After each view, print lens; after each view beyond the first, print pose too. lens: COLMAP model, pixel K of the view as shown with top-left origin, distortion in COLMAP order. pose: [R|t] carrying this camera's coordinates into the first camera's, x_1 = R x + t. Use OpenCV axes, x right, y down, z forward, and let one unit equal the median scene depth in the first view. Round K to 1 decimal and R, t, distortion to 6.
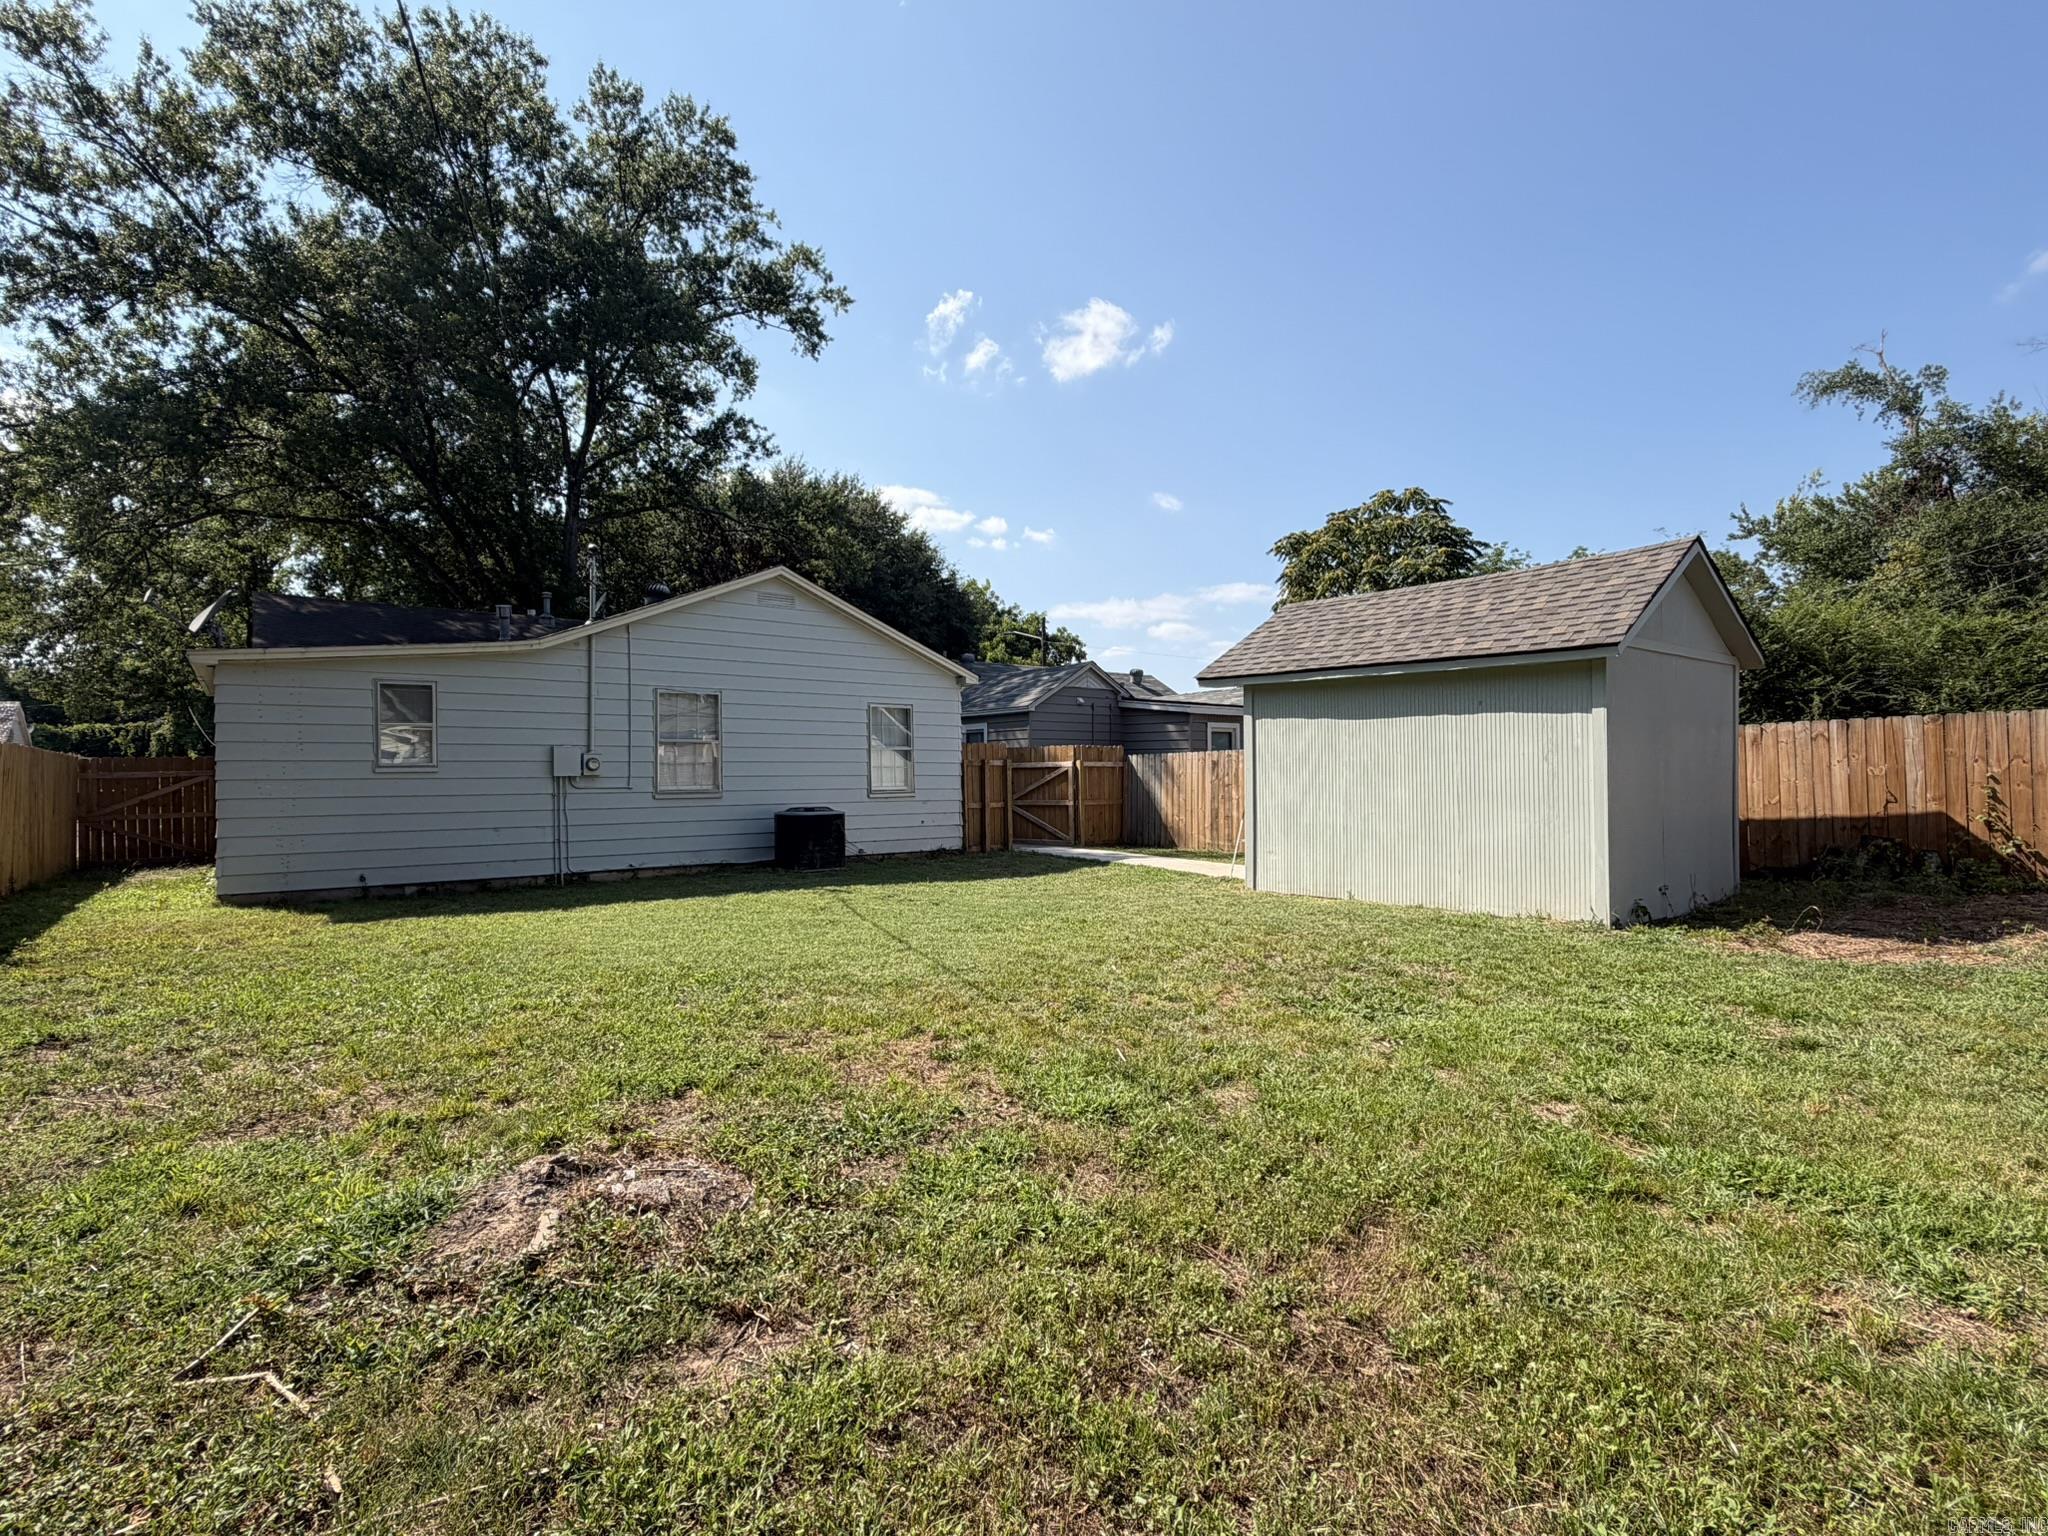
lens RADIAL K [[999.9, 0, 1020.9], [0, 999.9, 764.7], [0, 0, 1]] dist [0.005923, -0.005023]
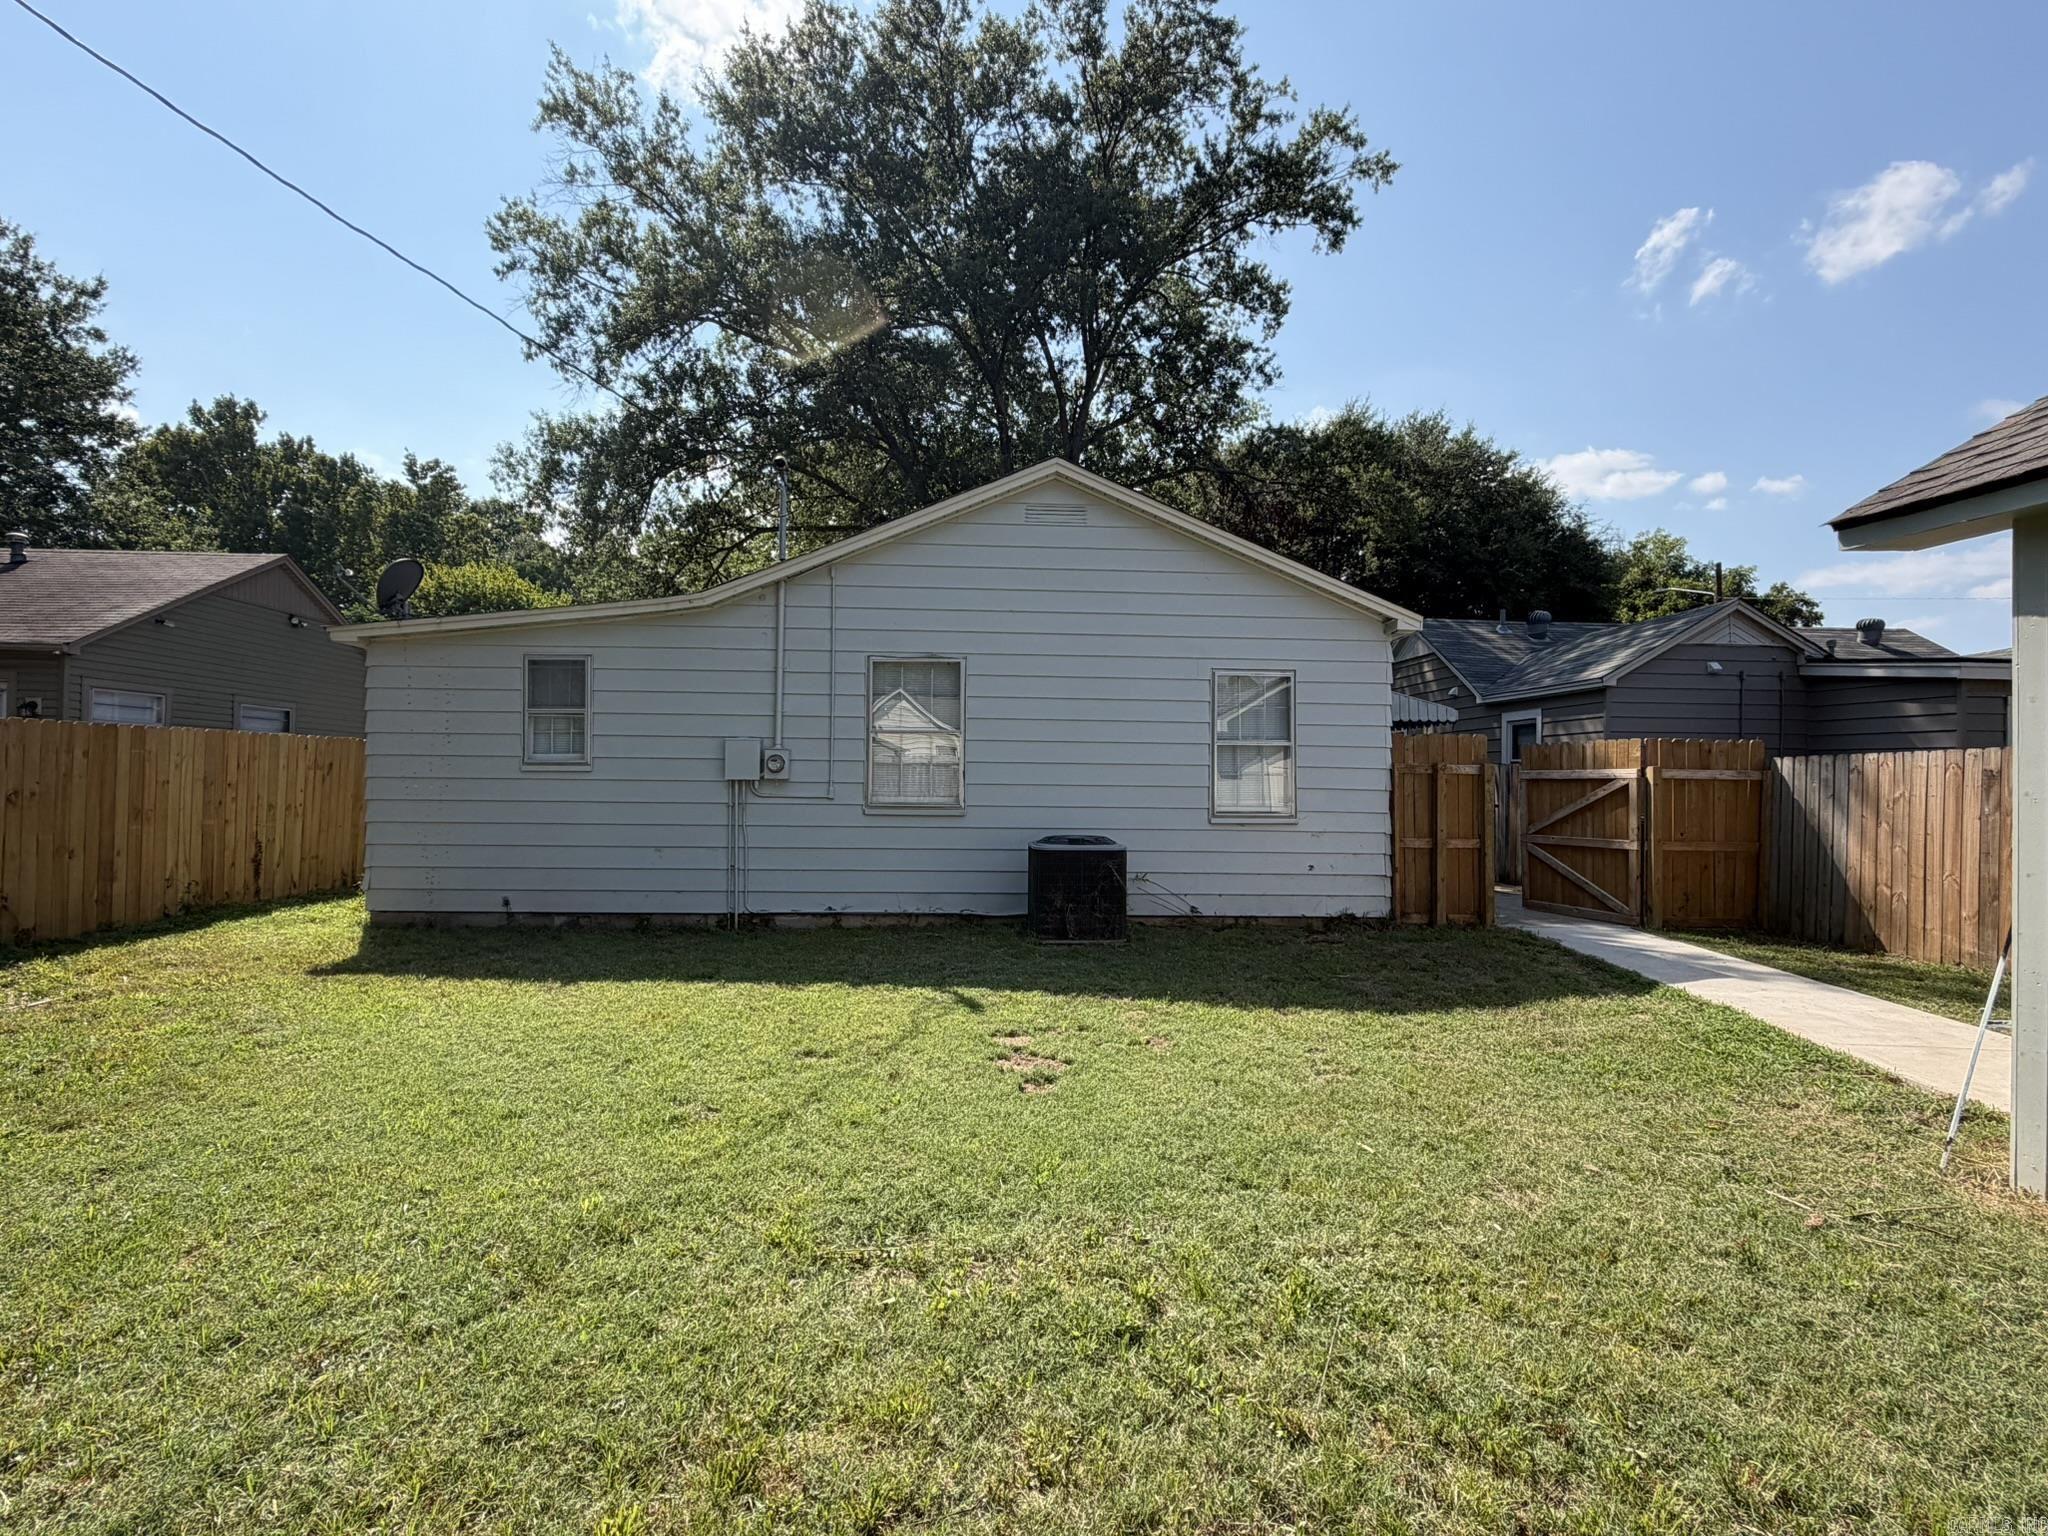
lens RADIAL K [[999.9, 0, 1093.5], [0, 999.9, 761.7], [0, 0, 1]] dist [0.005923, -0.005023]
pose [[0.819408, 0.000615, -0.573211, 0.087184], [-0.011613, 0.999812, -0.015528, 0.003547], [0.573094, 0.019381, 0.819261, 0.281525]]
